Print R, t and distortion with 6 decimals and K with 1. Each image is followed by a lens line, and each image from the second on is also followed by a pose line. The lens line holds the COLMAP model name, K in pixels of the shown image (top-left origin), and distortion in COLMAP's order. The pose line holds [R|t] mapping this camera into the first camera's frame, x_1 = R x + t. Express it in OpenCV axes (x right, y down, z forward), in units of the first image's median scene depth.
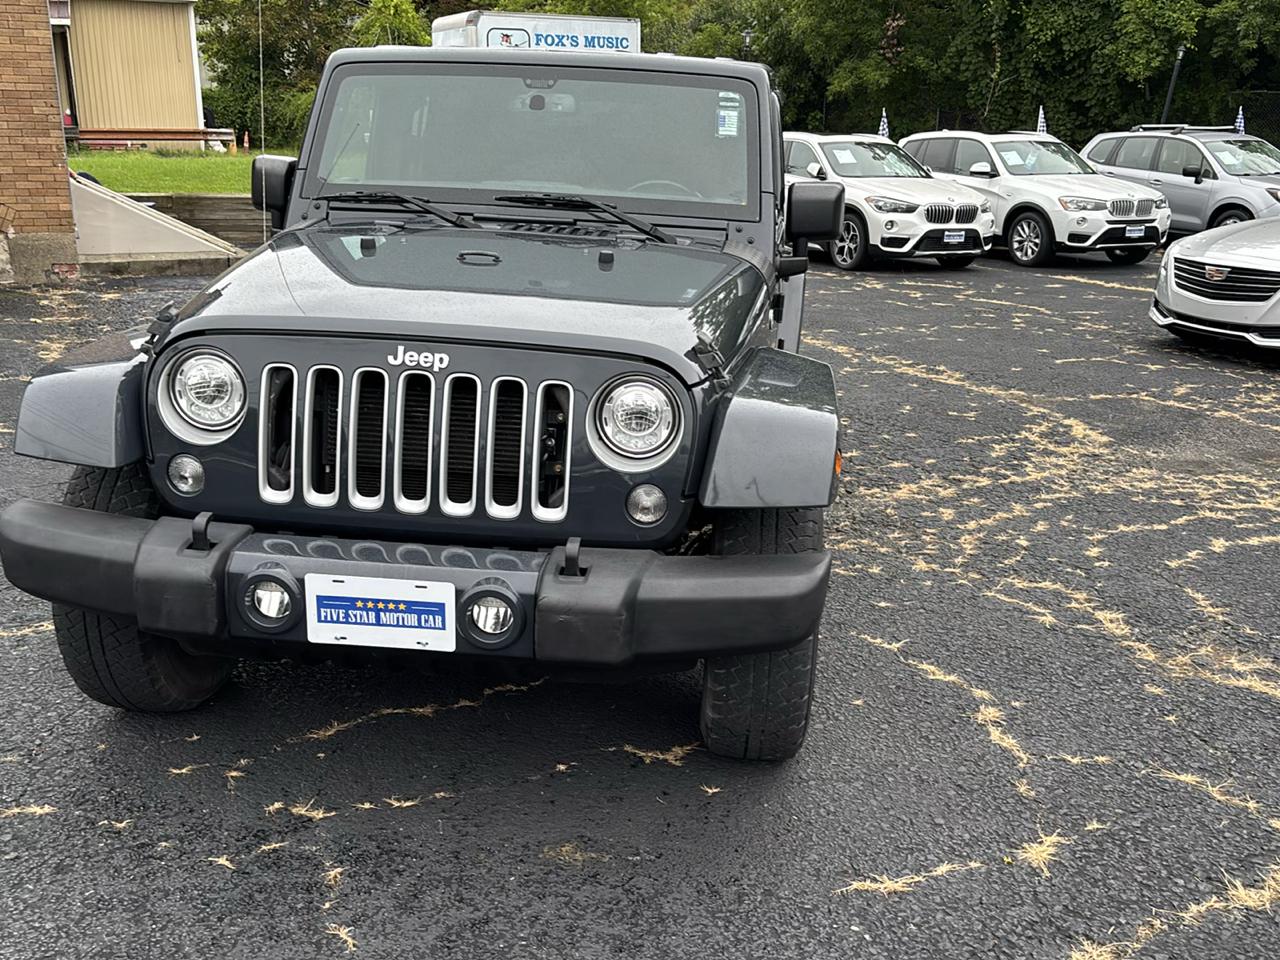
lens RADIAL K [[1238.0, 0, 642.7], [0, 1238.0, 474.5], [0, 0, 1]] dist [0.022098, 0.000000]
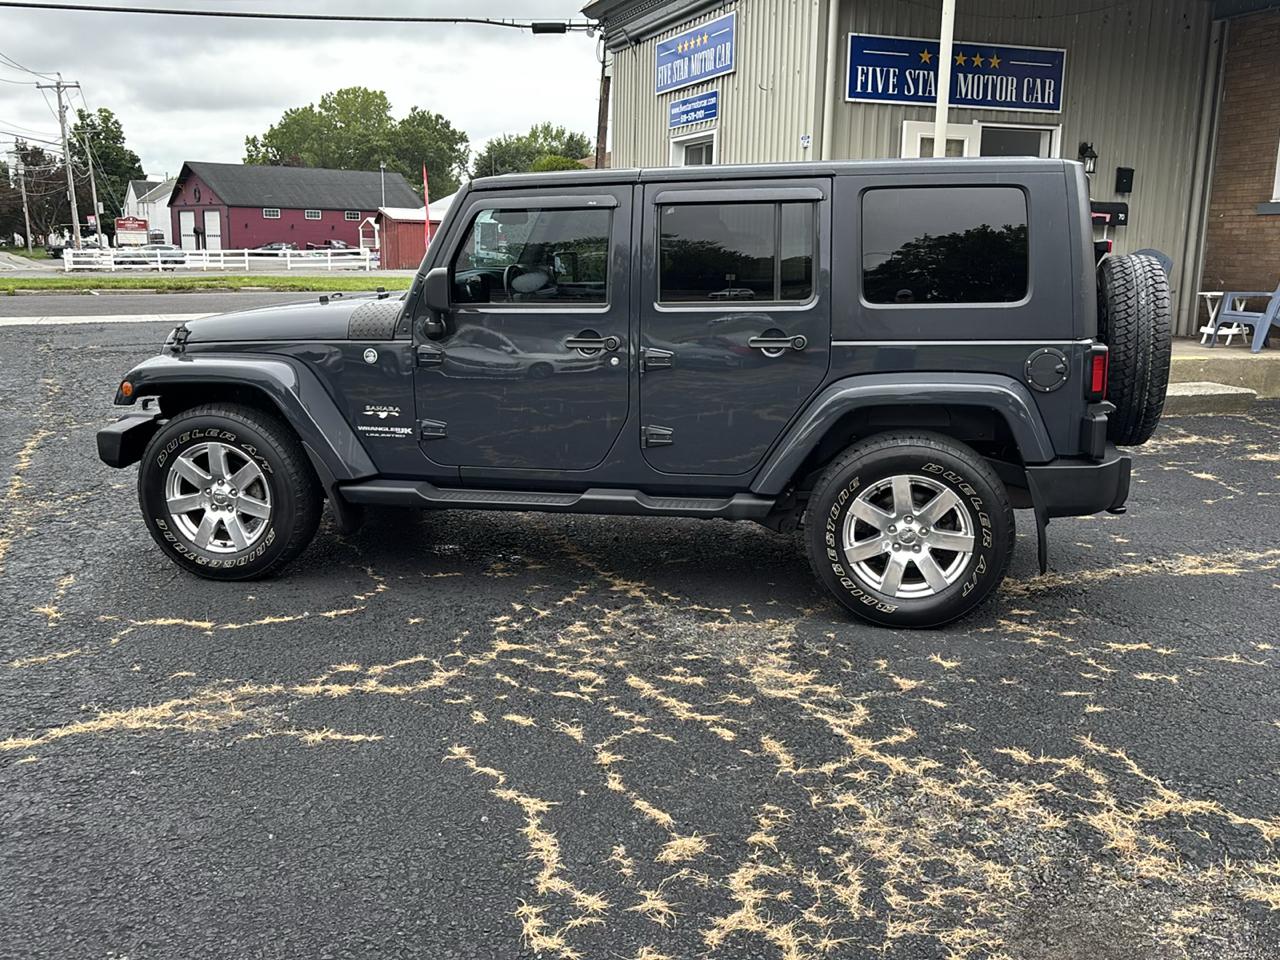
lens RADIAL K [[1238.0, 0, 640.1], [0, 1238.0, 475.1], [0, 0, 1]] dist [0.022098, 0.000000]
pose [[-0.112249, 0.171813, -0.978714, 1.464430], [-0.274029, 0.941393, 0.196690, -0.355890], [0.955148, 0.290274, -0.058589, 1.392254]]
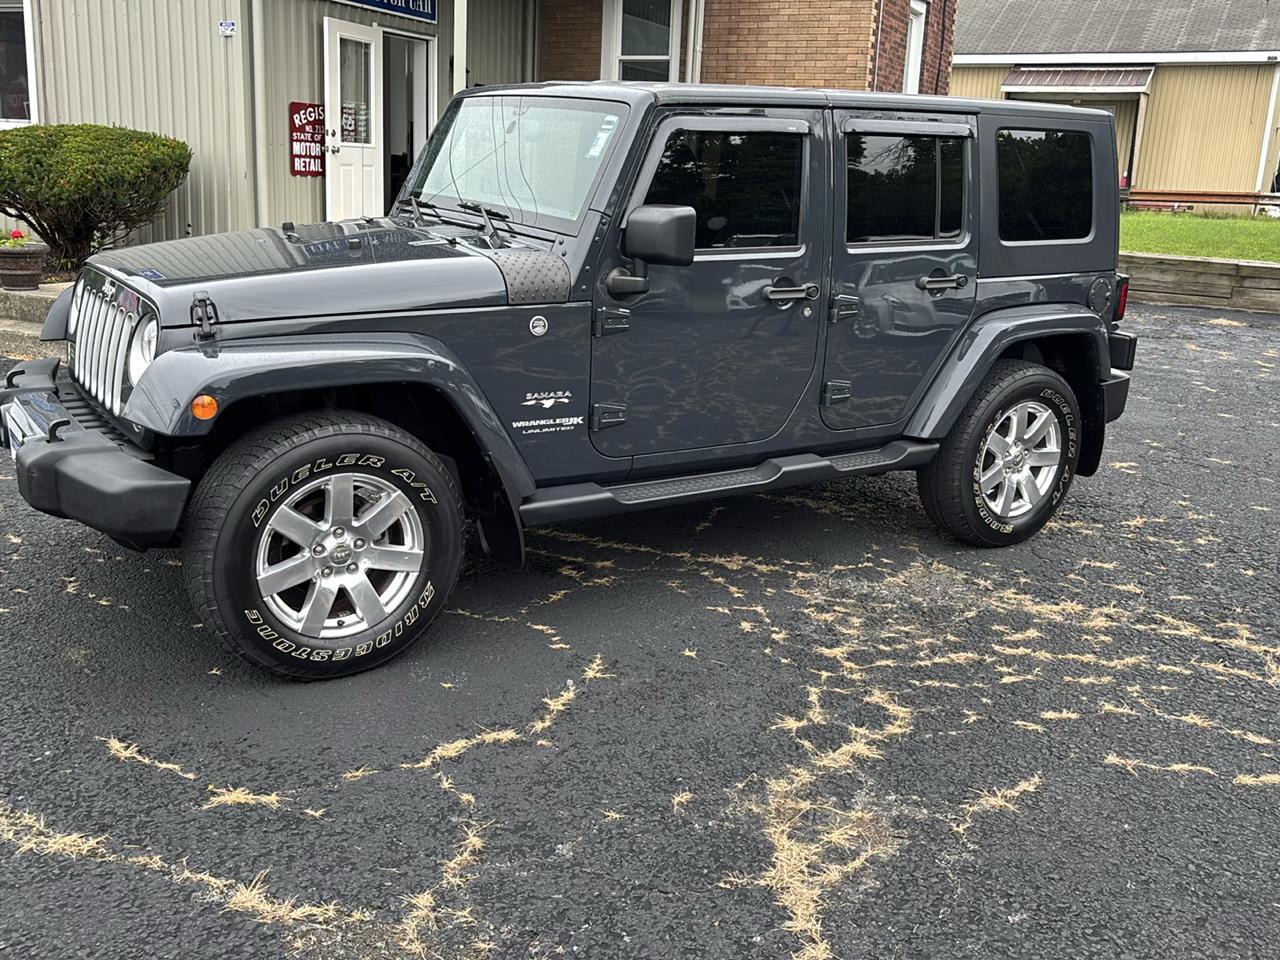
lens RADIAL K [[1238.0, 0, 643.2], [0, 1238.0, 478.0], [0, 0, 1]] dist [0.022098, 0.000000]
pose [[0.636318, 0.200856, -0.744820, 0.952964], [-0.236528, 0.969804, 0.059456, -0.081726], [0.734271, 0.138338, 0.664611, 0.373938]]
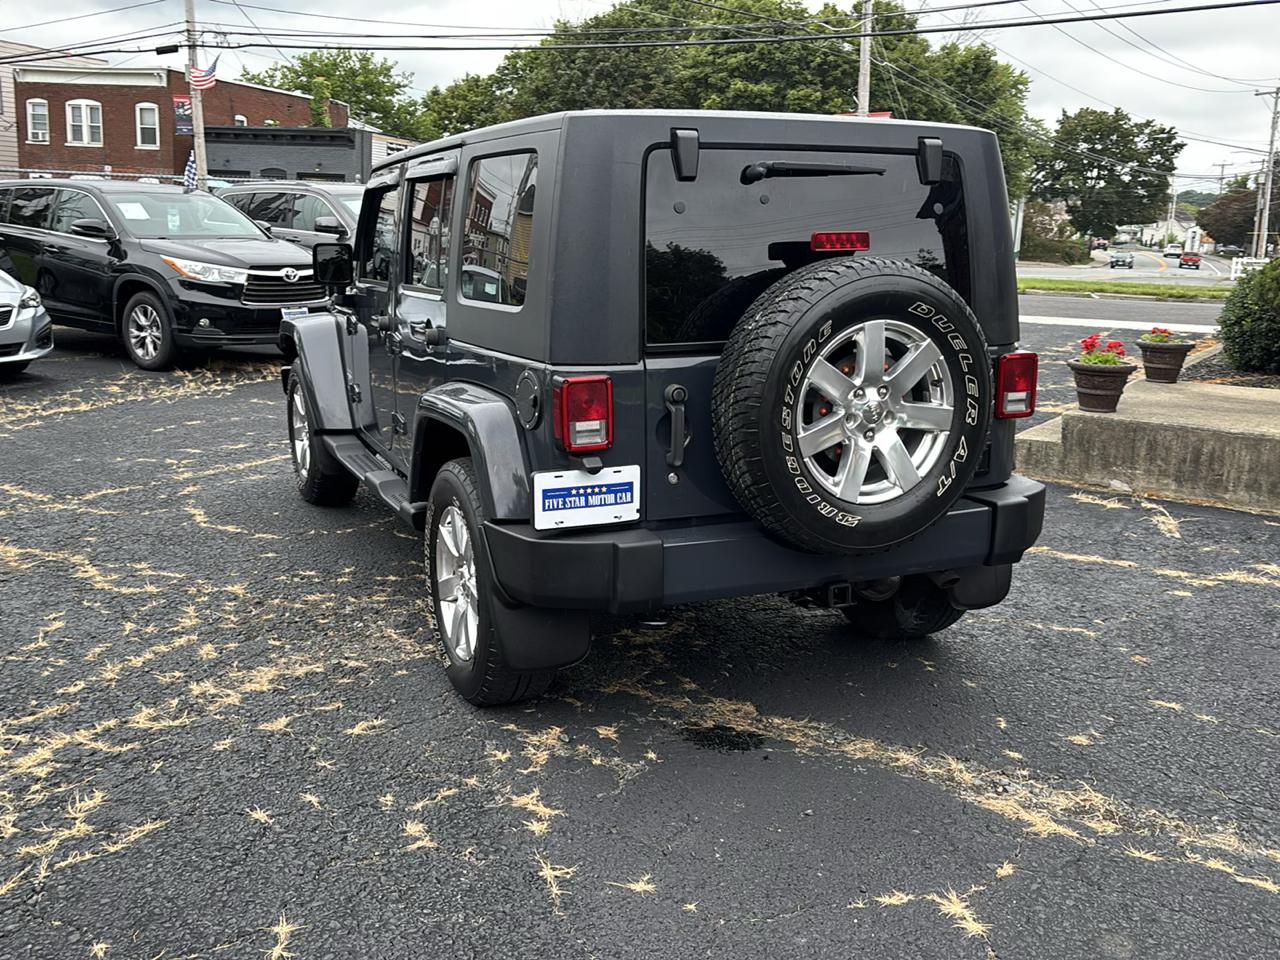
lens RADIAL K [[1238.0, 0, 638.5], [0, 1238.0, 474.3], [0, 0, 1]] dist [0.022098, 0.000000]
pose [[-0.867452, 0.057674, -0.494167, 0.567847], [-0.174894, 0.894516, 0.411405, -0.662779], [0.465768, 0.443300, -0.765862, 2.439696]]
